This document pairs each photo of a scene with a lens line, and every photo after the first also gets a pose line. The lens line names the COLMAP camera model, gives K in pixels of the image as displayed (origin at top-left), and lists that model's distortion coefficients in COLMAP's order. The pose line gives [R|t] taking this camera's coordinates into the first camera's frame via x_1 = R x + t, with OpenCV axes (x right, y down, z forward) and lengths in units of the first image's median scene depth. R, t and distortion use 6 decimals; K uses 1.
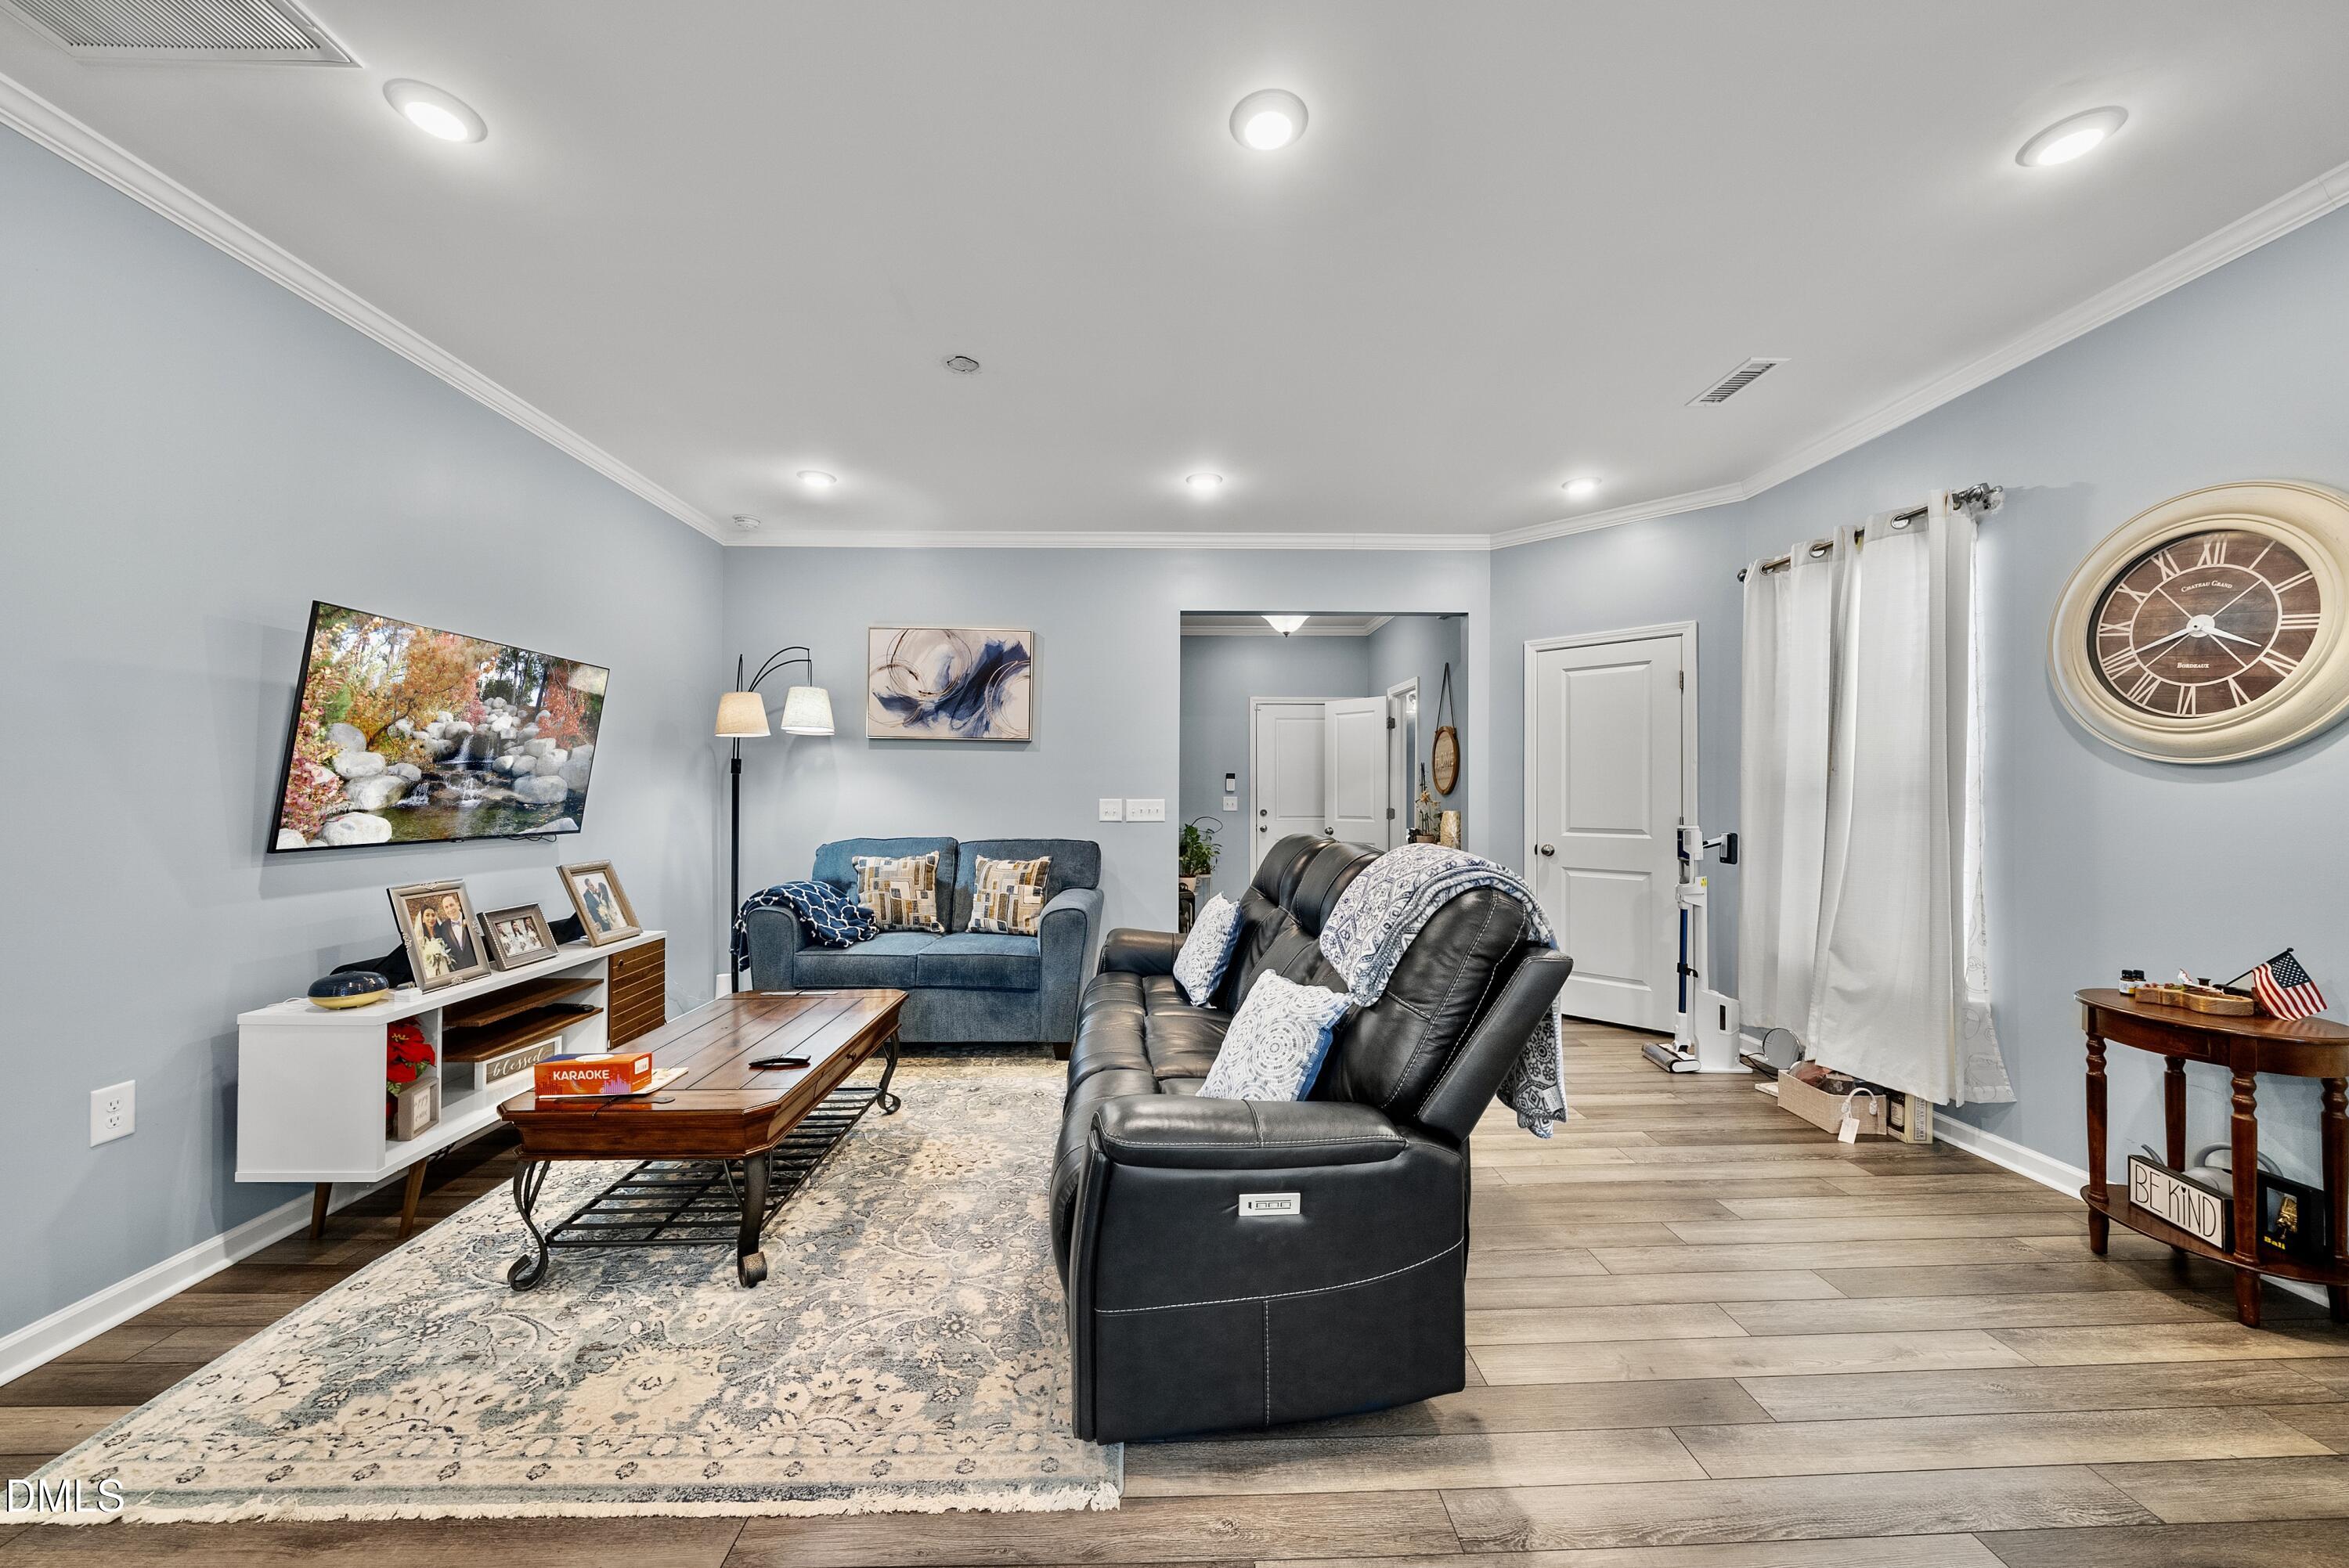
lens RADIAL K [[824.3, 0, 1170.3], [0, 824.3, 792.5], [0, 0, 1]] dist [-0.010042, 0.001210]
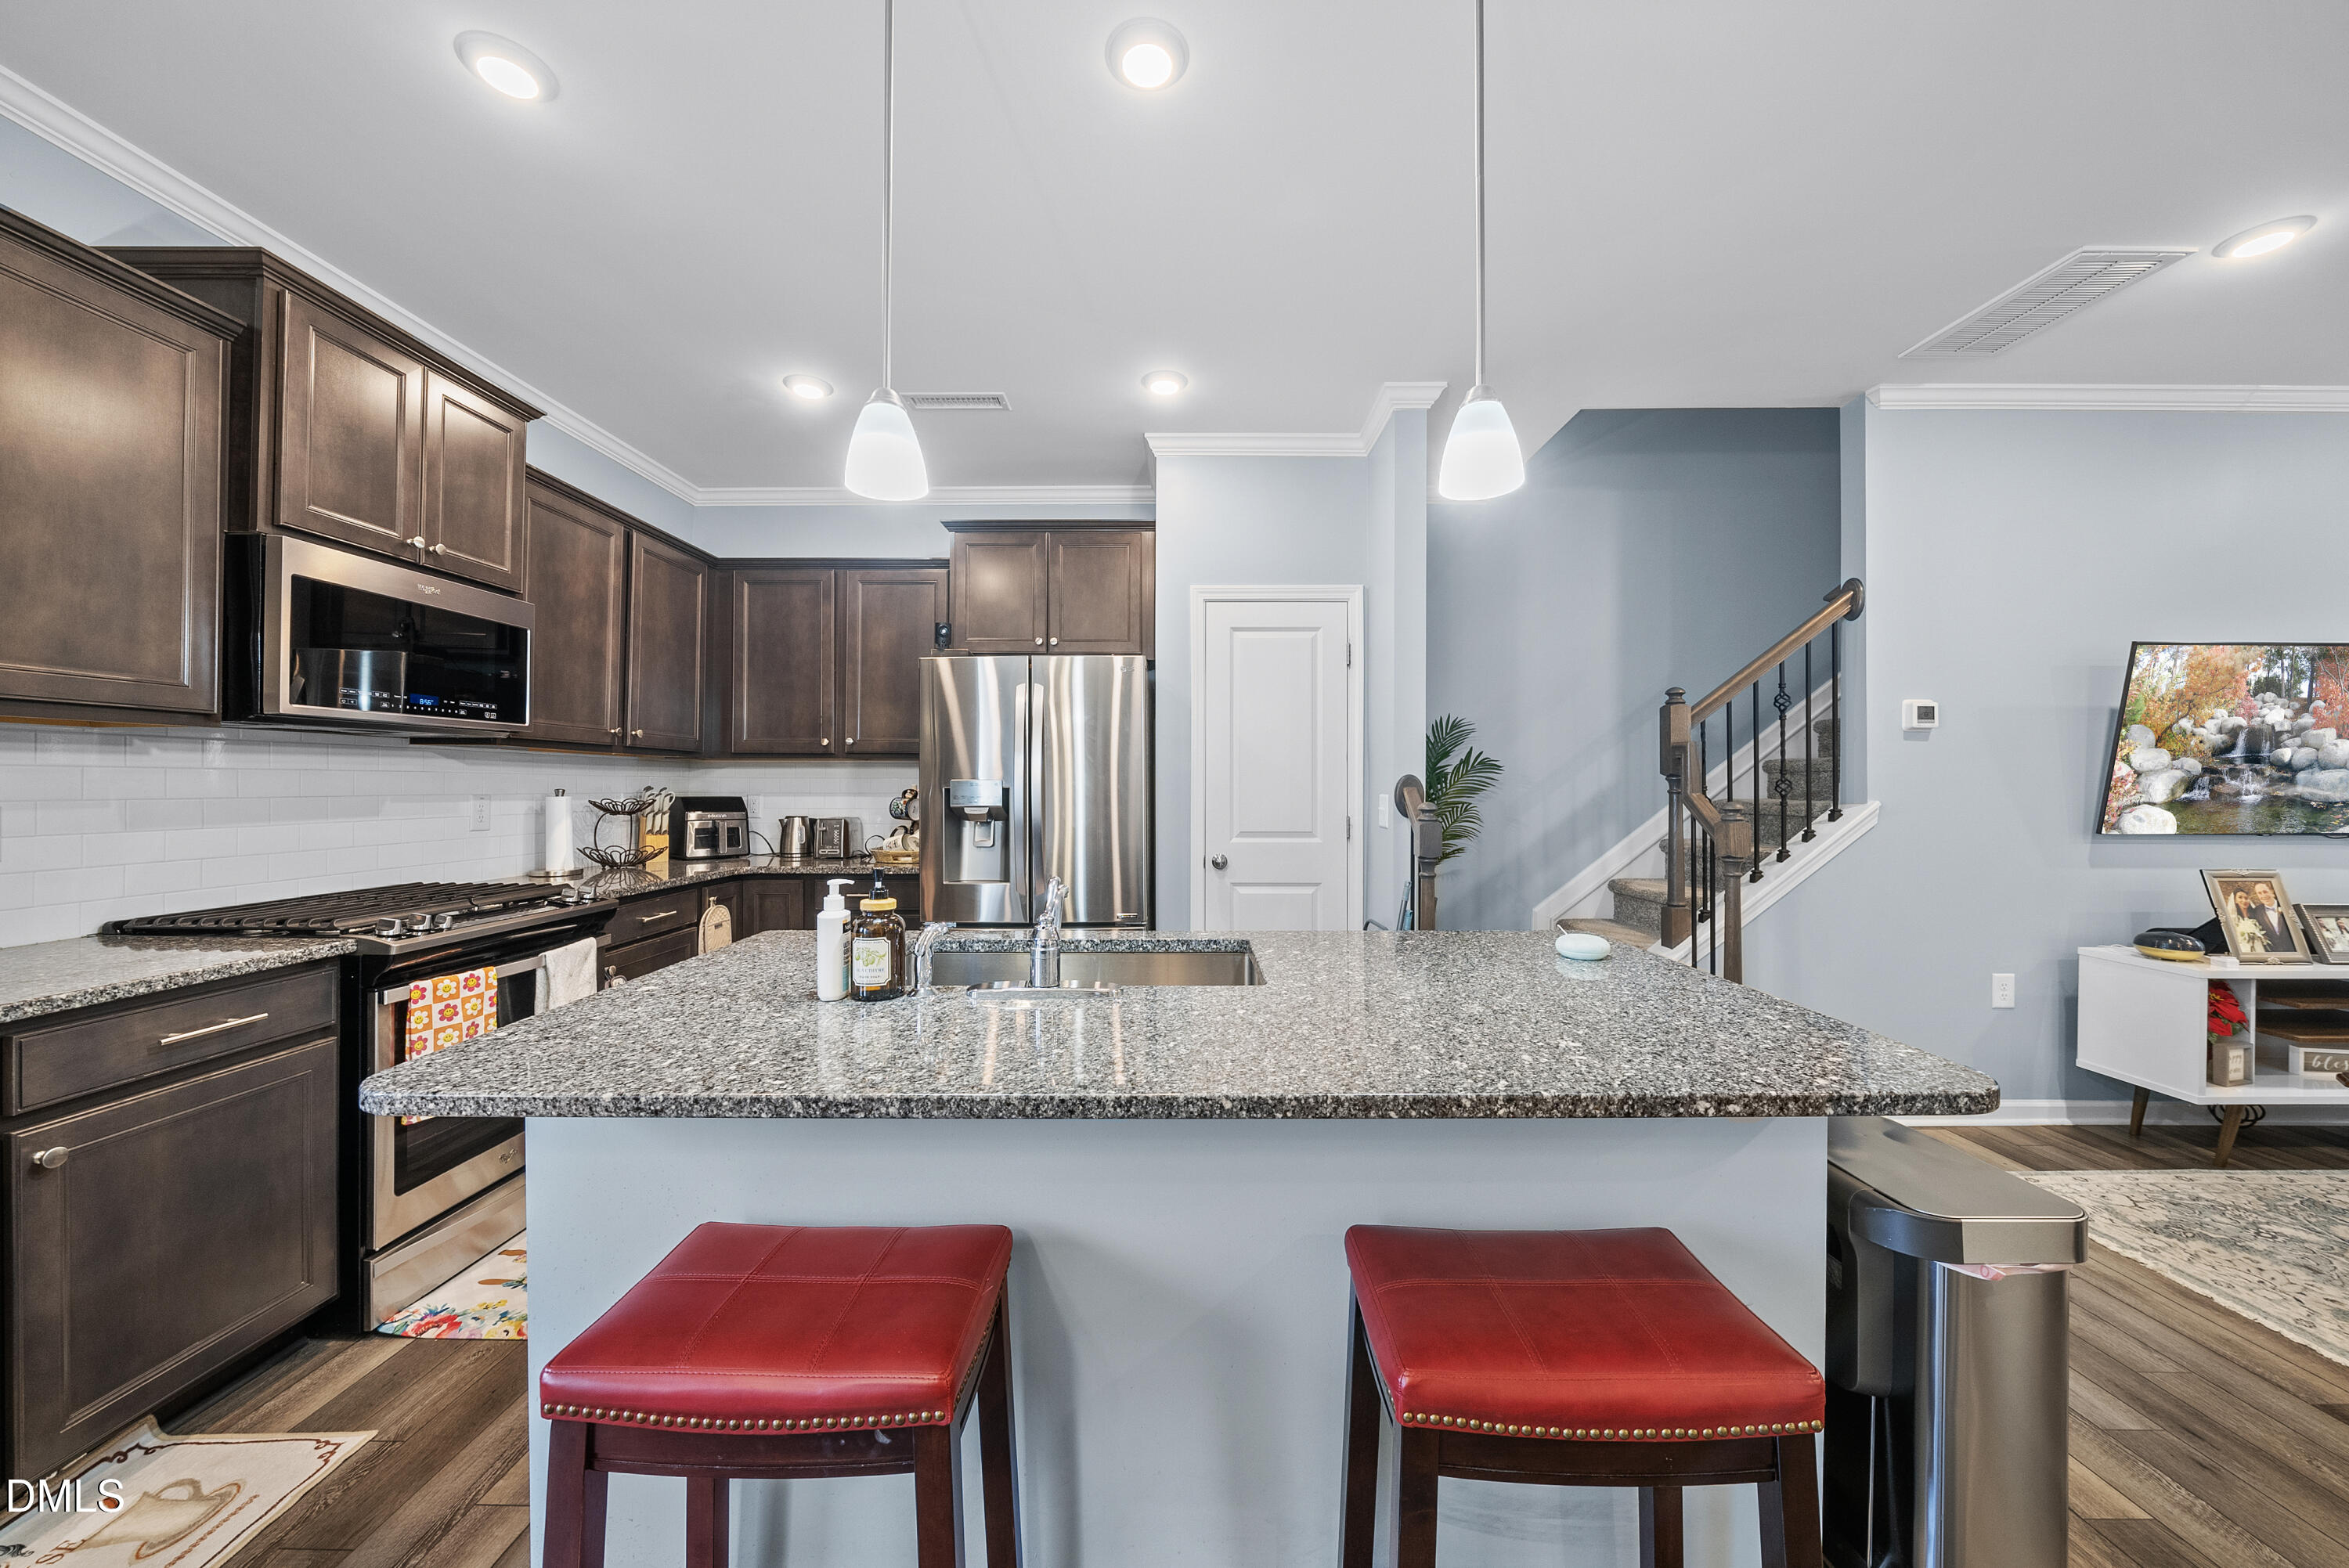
lens RADIAL K [[824.3, 0, 1173.7], [0, 824.3, 780.7], [0, 0, 1]] dist [-0.010042, 0.001210]
pose [[-0.038148, -0.007800, -0.999242, 0.271425], [-0.000266, 0.999970, -0.007795, -0.001167], [0.999272, -0.000032, -0.038149, -0.429605]]
